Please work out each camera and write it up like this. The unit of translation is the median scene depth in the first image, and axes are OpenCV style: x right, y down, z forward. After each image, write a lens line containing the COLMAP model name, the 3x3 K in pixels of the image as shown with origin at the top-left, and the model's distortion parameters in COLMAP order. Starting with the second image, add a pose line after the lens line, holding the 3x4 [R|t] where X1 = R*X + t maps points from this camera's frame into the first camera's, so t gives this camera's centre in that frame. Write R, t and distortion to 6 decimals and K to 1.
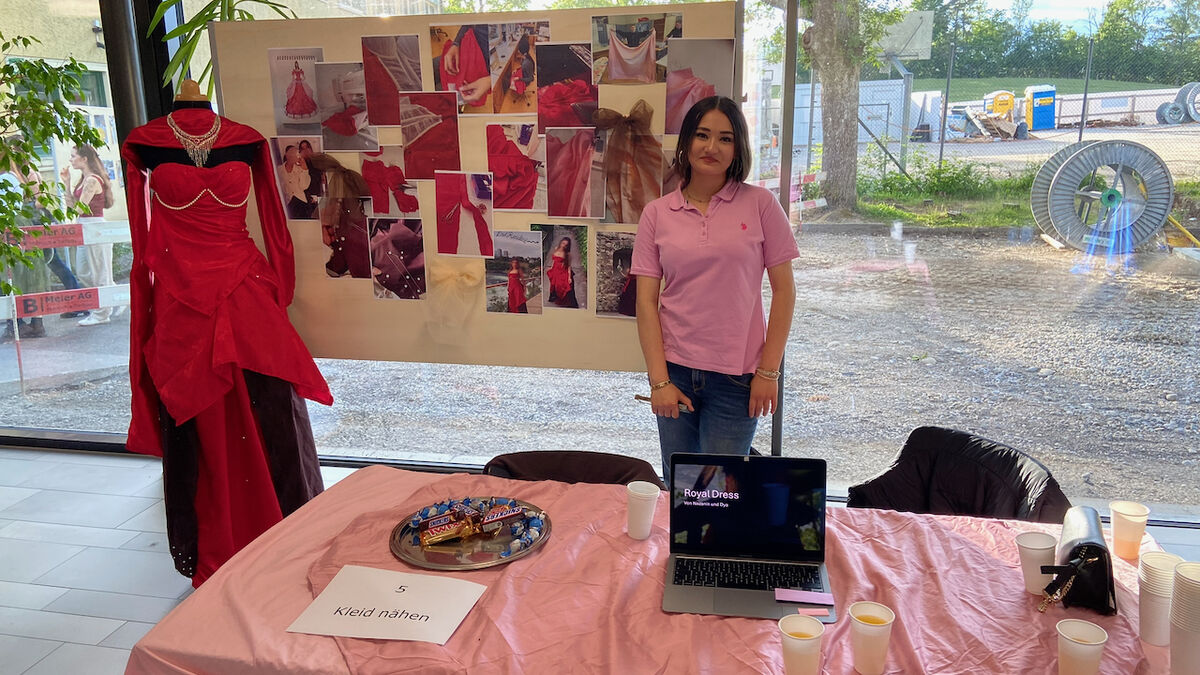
lens RADIAL K [[915.3, 0, 596.7], [0, 915.3, 325.0], [0, 0, 1]] dist [0.129609, -0.170490]
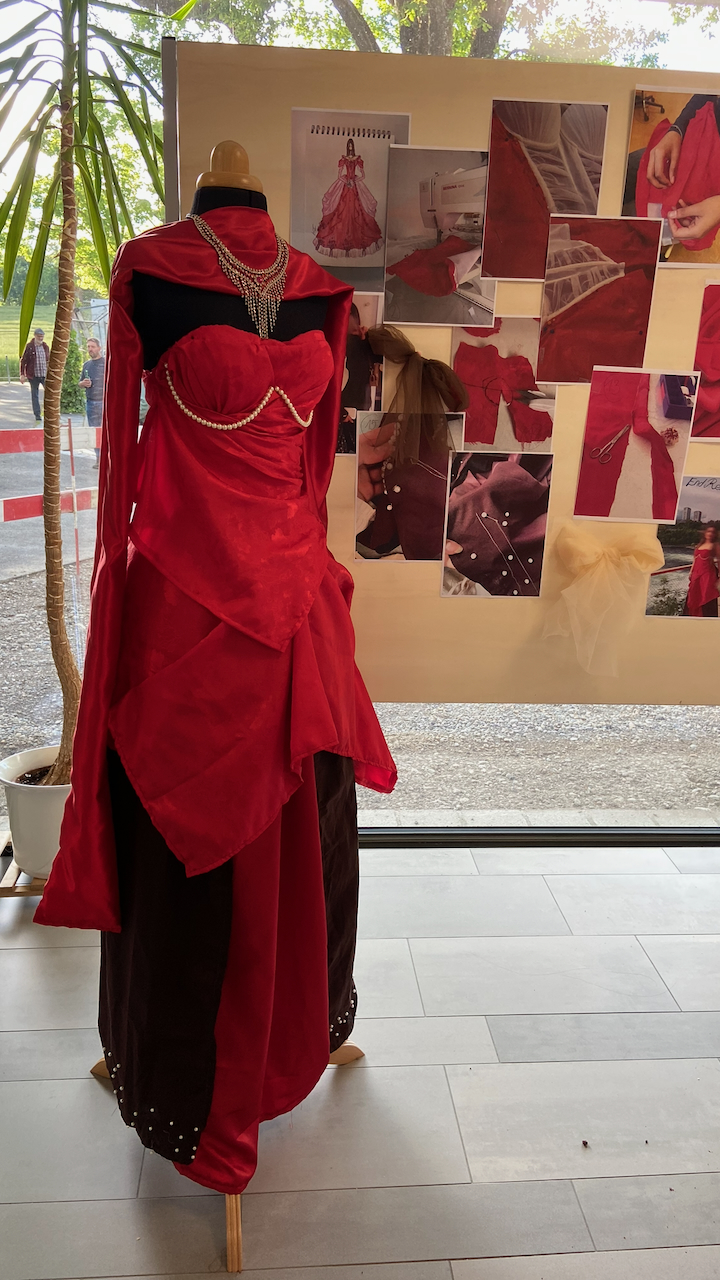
lens RADIAL K [[976.3, 0, 365.0], [0, 976.3, 623.7], [0, 0, 1]] dist [0.129609, -0.170490]
pose [[0.953362, -0.033223, 0.299994, -0.487304], [0.016315, 0.998143, 0.058692, -0.049598], [-0.301387, -0.051061, 0.952134, 0.462350]]
